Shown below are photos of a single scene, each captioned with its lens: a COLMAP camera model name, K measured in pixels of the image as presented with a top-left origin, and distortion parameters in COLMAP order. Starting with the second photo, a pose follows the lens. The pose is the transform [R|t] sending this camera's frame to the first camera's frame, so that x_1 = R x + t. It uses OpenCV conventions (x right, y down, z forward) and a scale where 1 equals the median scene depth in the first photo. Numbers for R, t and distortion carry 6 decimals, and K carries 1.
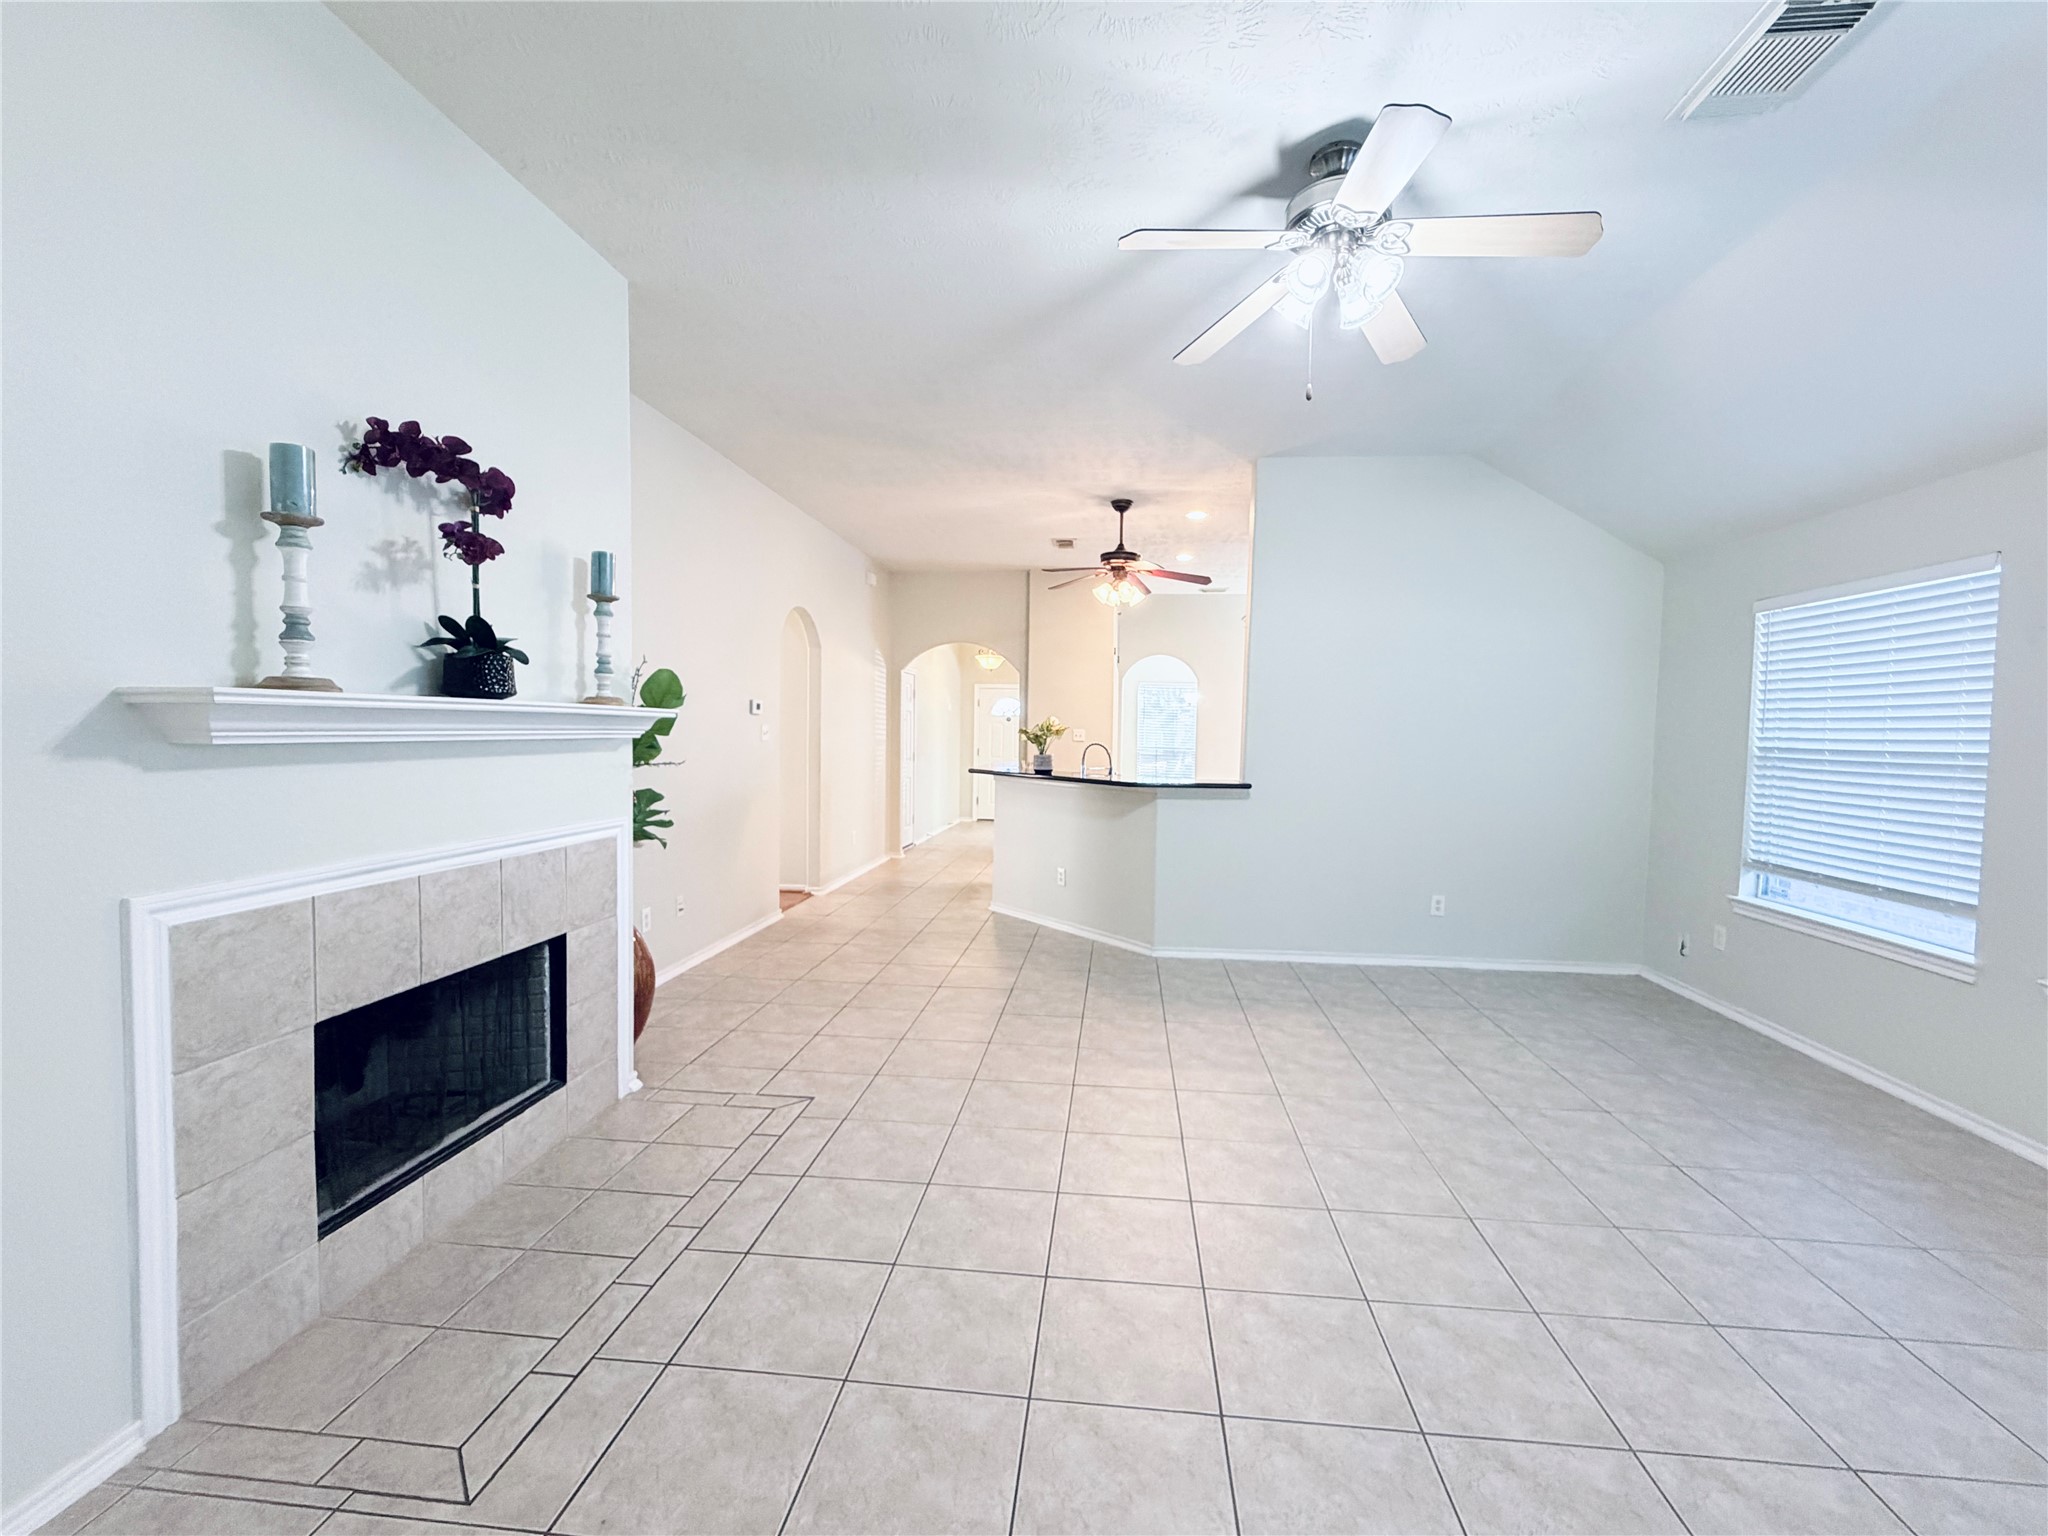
lens RADIAL K [[851.0, 0, 1039.0], [0, 851.0, 770.1], [0, 0, 1]] dist [-0.000989, -0.000213]
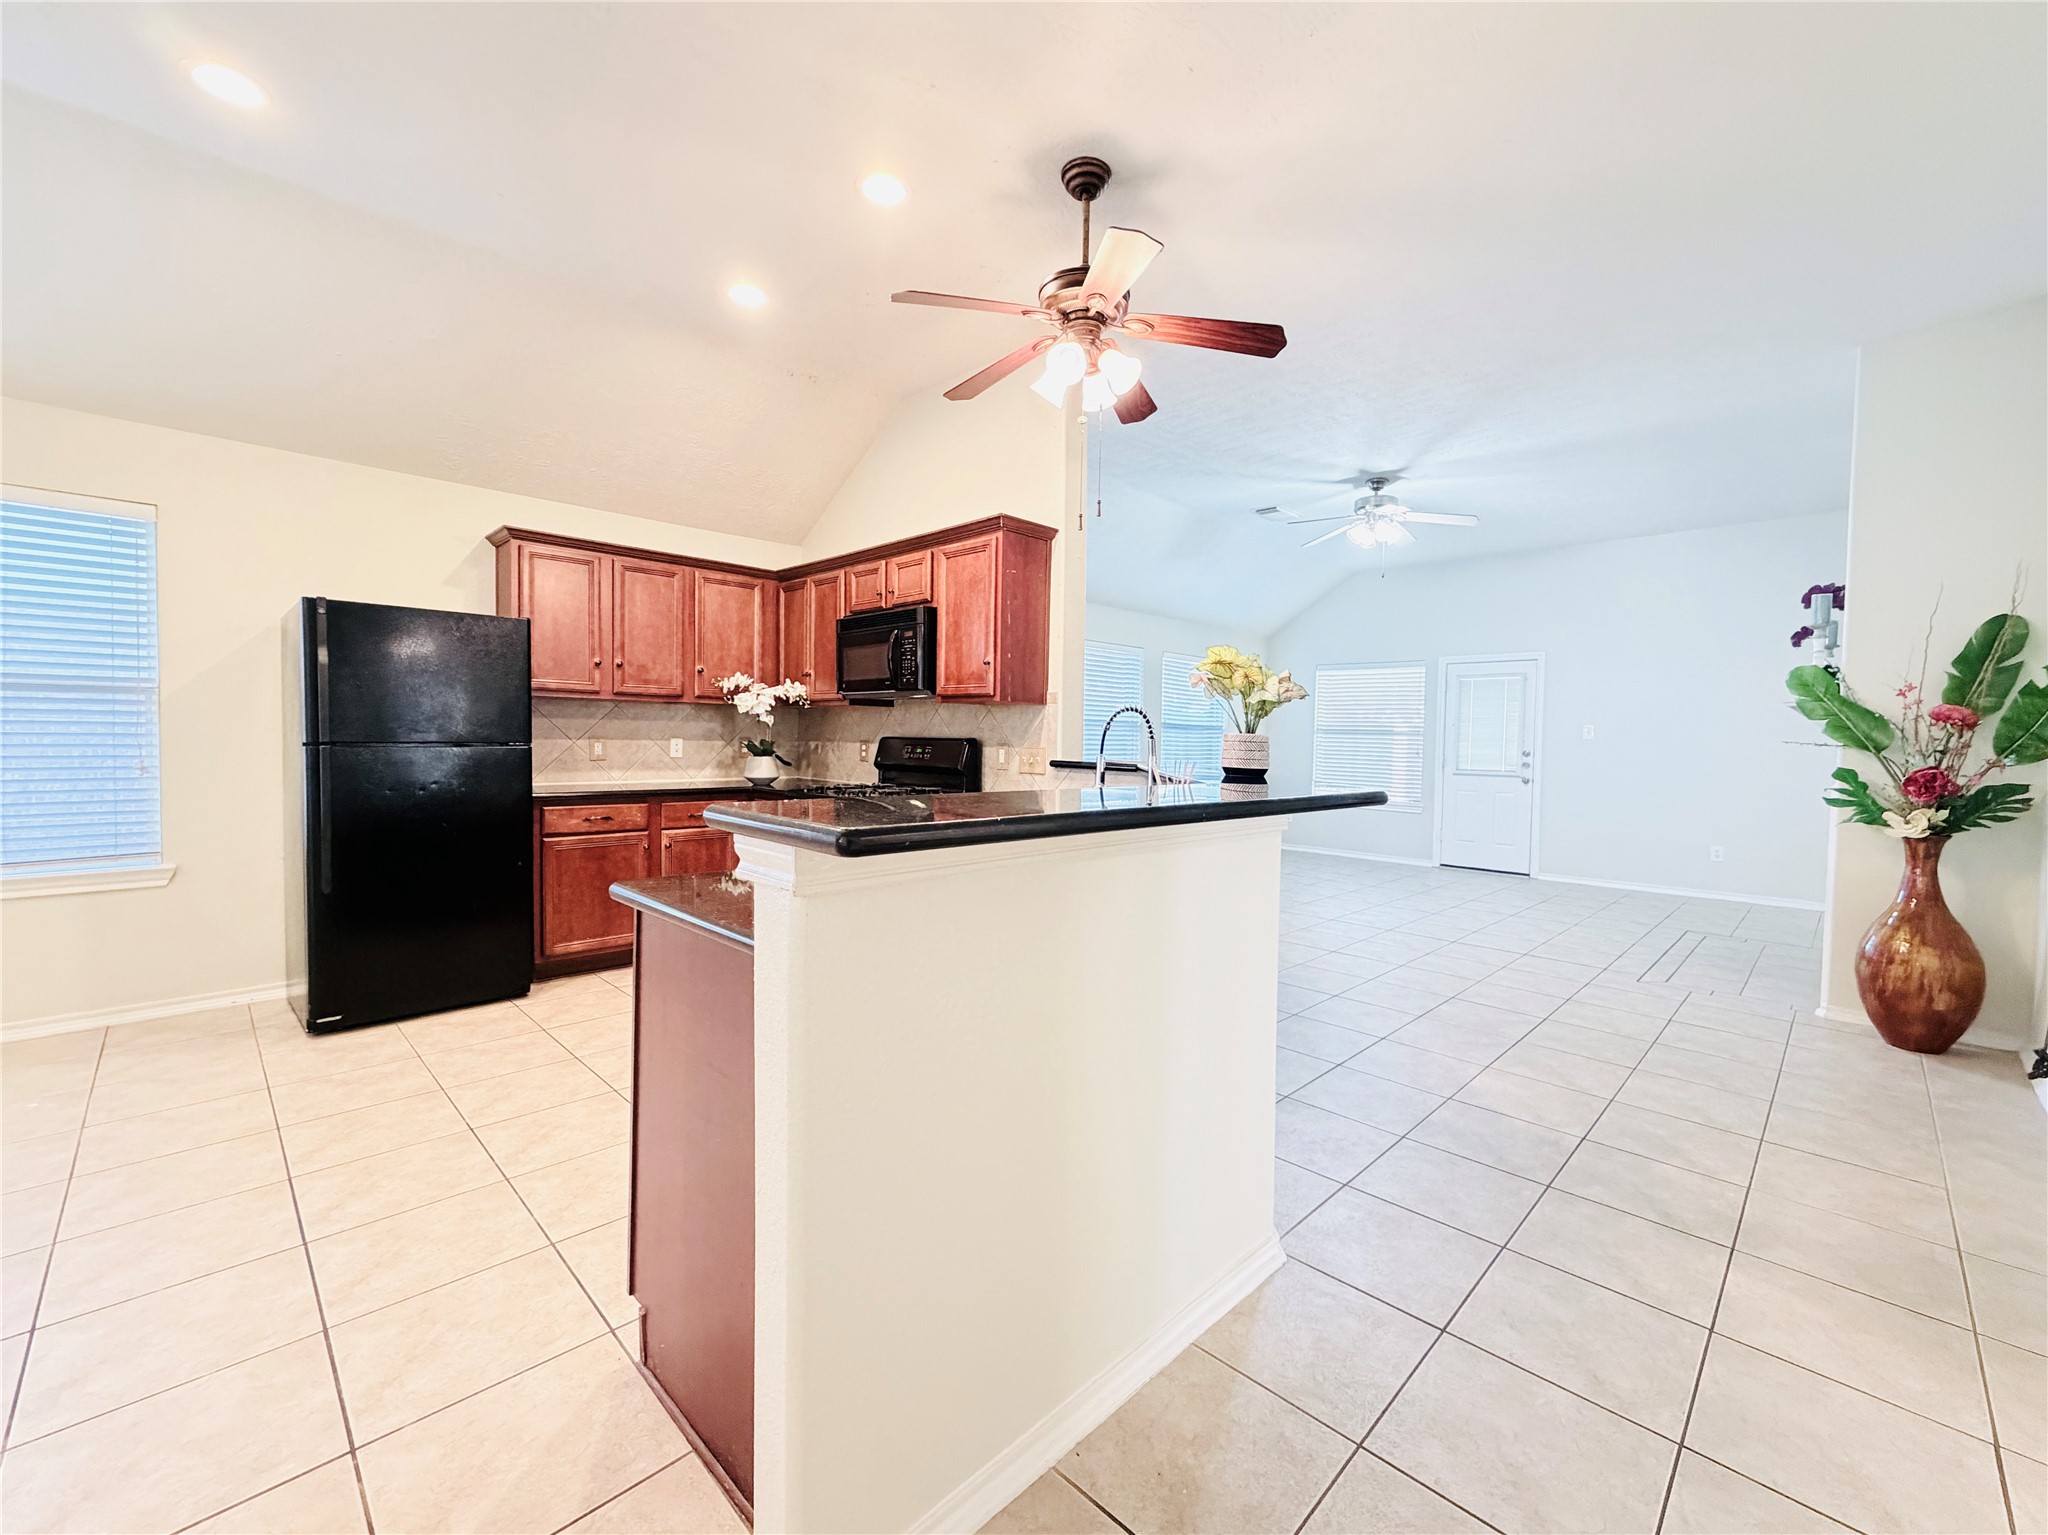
lens RADIAL K [[838.3, 0, 1067.0], [0, 838.3, 769.1], [0, 0, 1]] dist [0.001486, 0.000330]
pose [[-0.788223, -0.050781, 0.613291, -0.397147], [-0.001785, 0.996774, 0.080239, -0.072397], [-0.615387, 0.062151, -0.785771, 2.938926]]
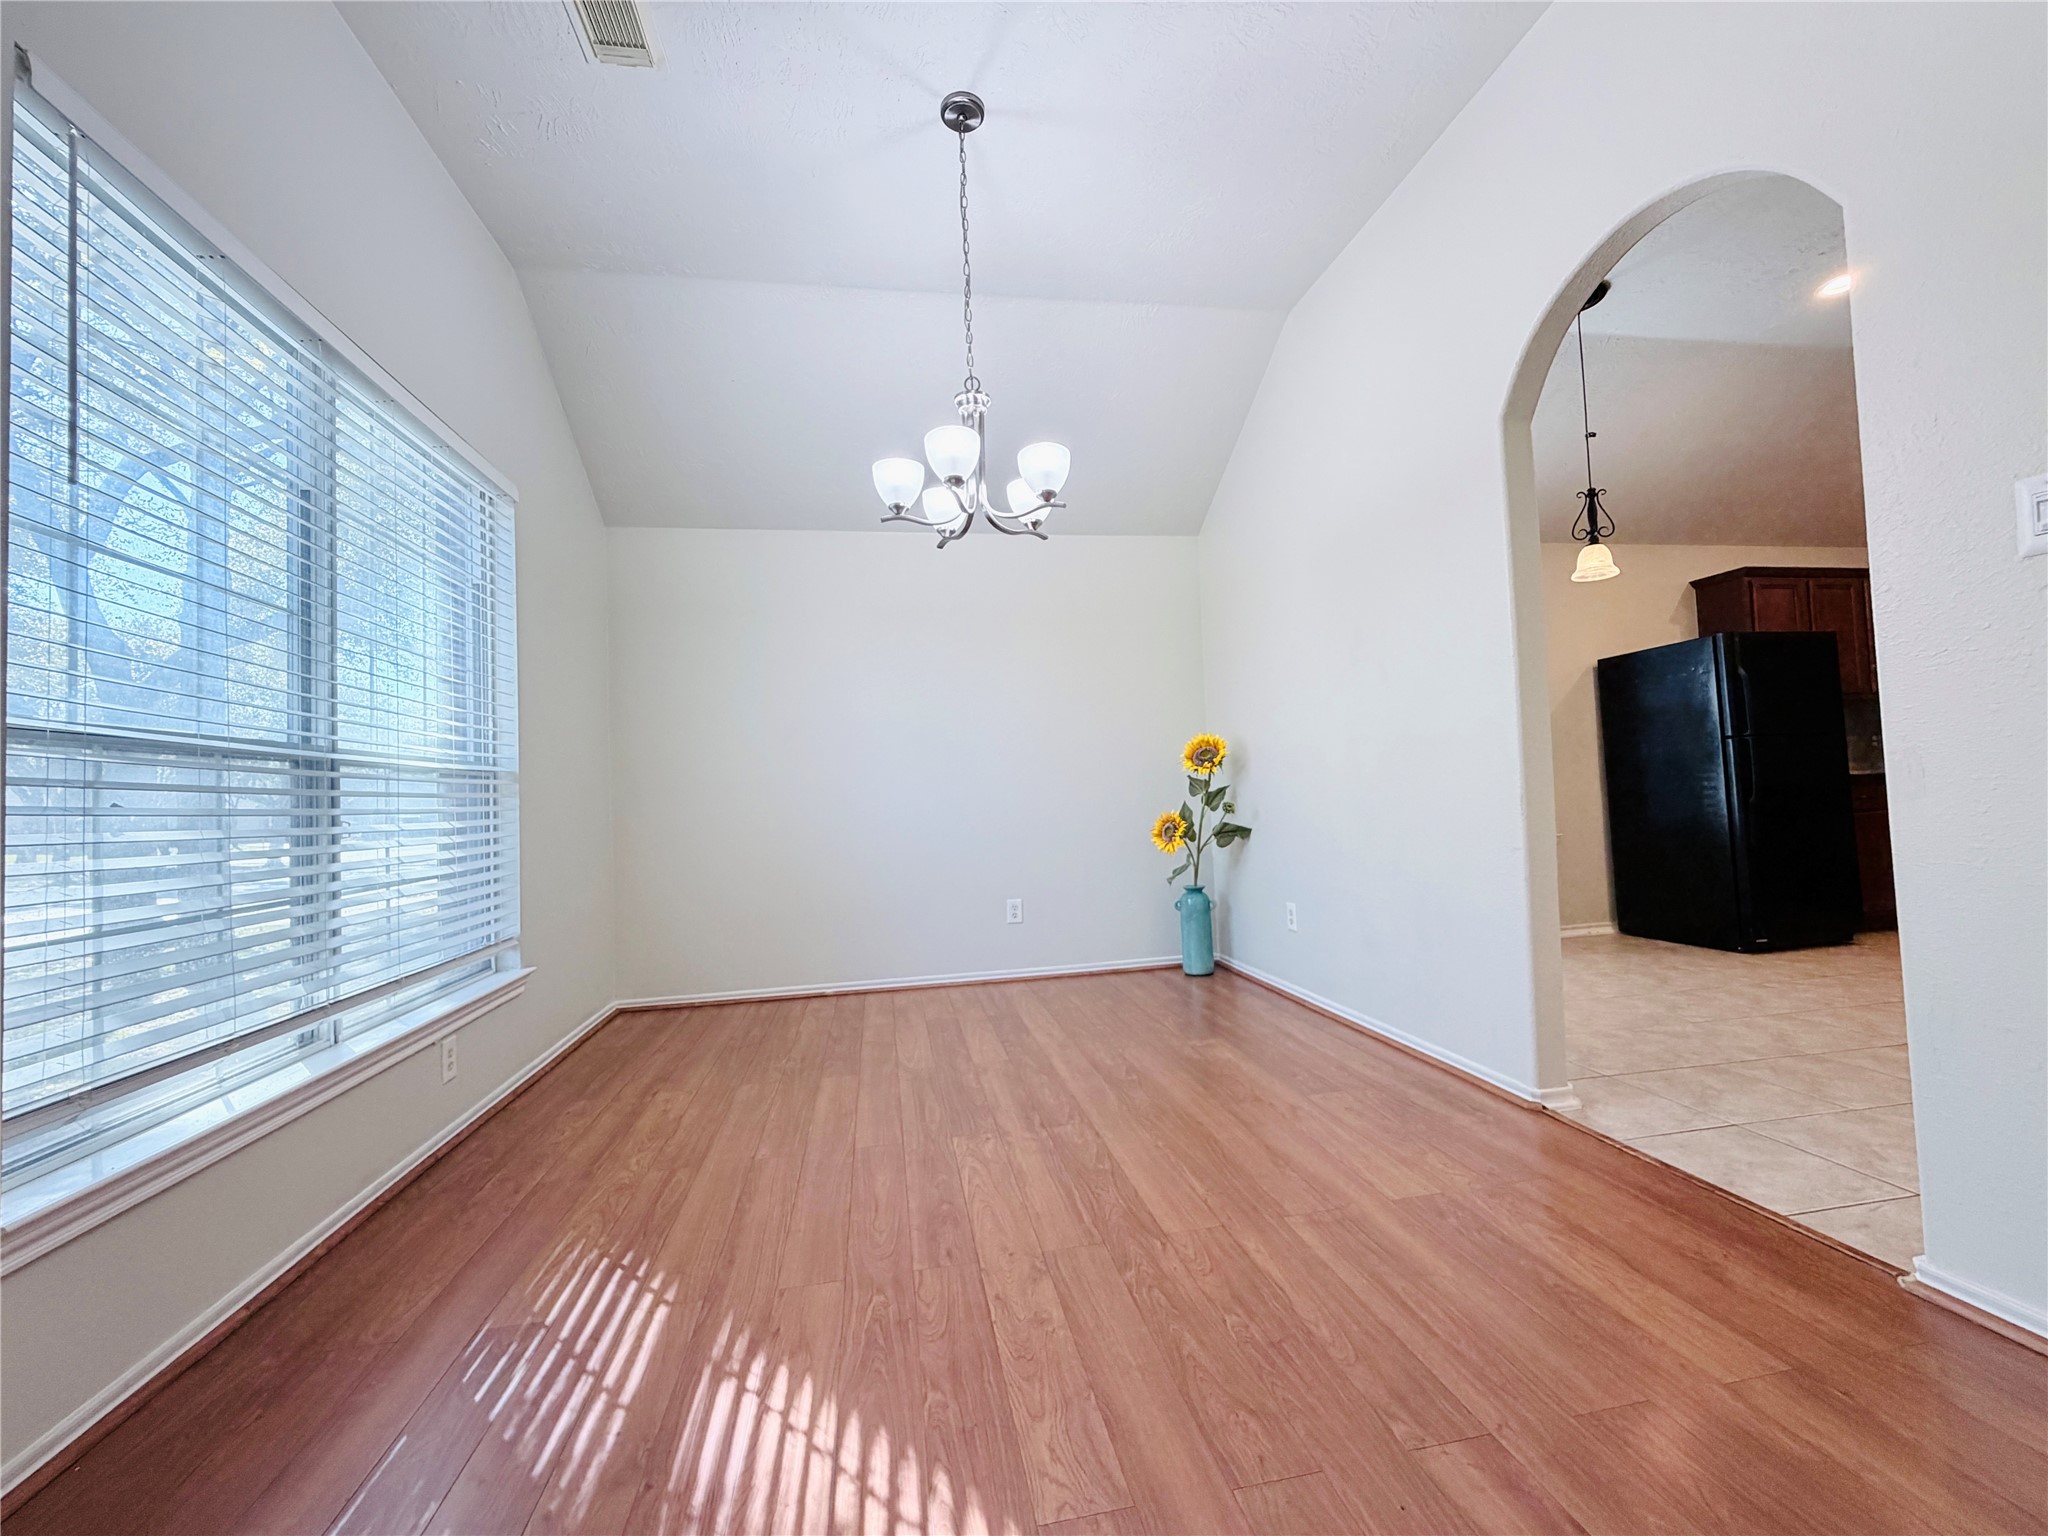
lens RADIAL K [[815.7, 0, 1022.5], [0, 815.7, 770.0], [0, 0, 1]] dist [0.000567, 0.000096]
pose [[-0.267541, 0.025386, 0.963212, -0.003472], [0.080619, 0.996737, -0.003877, -0.054474], [-0.960168, 0.076616, -0.268715, 4.320258]]
